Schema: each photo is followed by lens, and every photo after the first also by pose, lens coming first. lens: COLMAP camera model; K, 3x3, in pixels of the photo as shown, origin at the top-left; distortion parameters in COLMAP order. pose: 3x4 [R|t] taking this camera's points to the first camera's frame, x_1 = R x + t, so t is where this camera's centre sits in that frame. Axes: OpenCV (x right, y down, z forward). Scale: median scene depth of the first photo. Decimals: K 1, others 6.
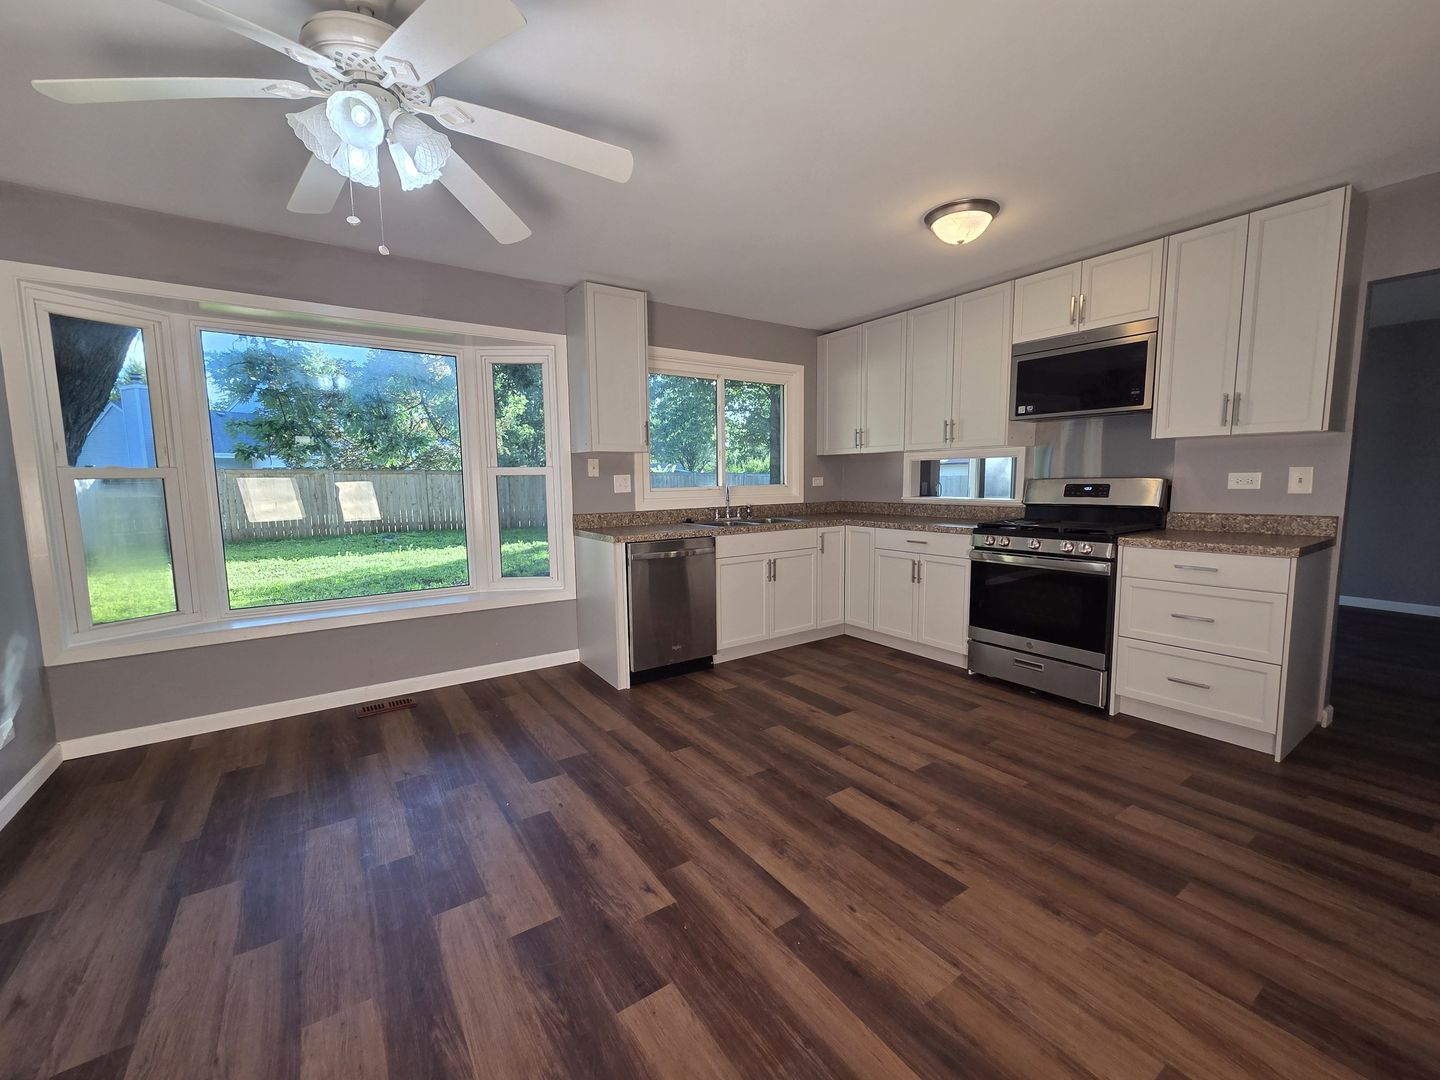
lens RADIAL K [[584.2, 0, 719.3], [0, 584.2, 538.9], [0, 0, 1]] dist [0.005692, -0.001537]
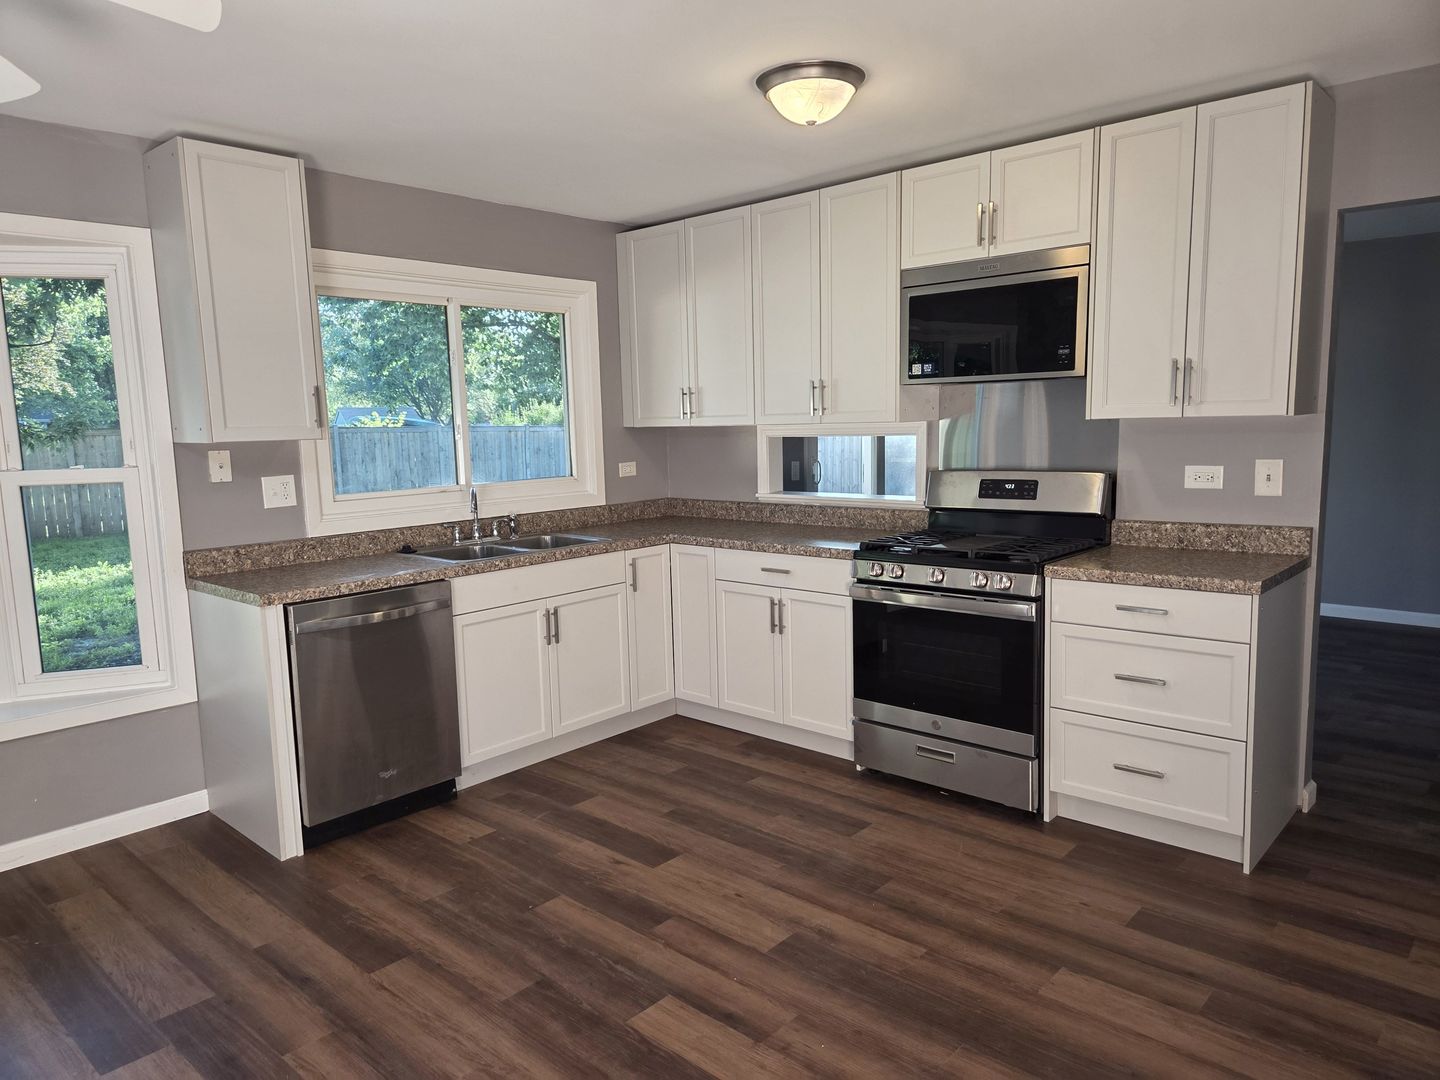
lens RADIAL K [[956.2, 0, 712.4], [0, 956.2, 542.3], [0, 0, 1]] dist [0.067642, -0.054971]
pose [[0.974038, -0.041241, 0.222597, 0.046806], [0.037228, 0.999060, 0.022199, -0.069499], [-0.223303, -0.013335, 0.974658, -0.019760]]
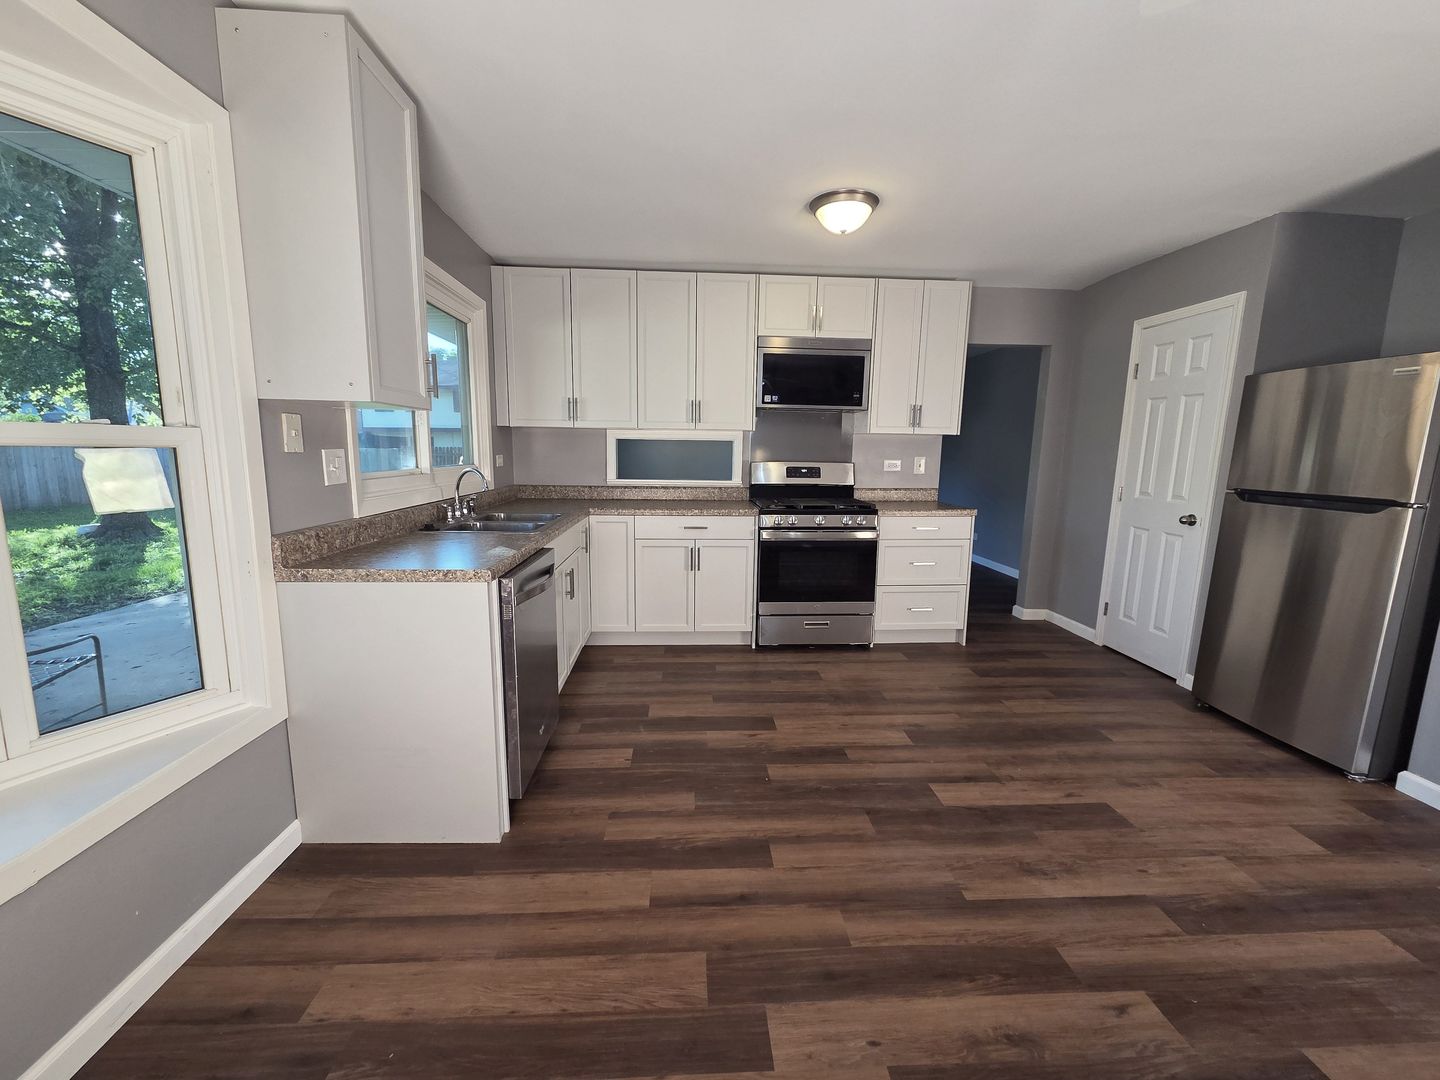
lens RADIAL K [[584.2, 0, 715.0], [0, 584.2, 539.4], [0, 0, 1]] dist [0.005692, -0.001537]
pose [[0.524323, -0.108727, 0.844550, -0.592723], [0.069972, 0.993962, 0.084522, -0.071111], [-0.848640, 0.014778, 0.528765, 0.622704]]
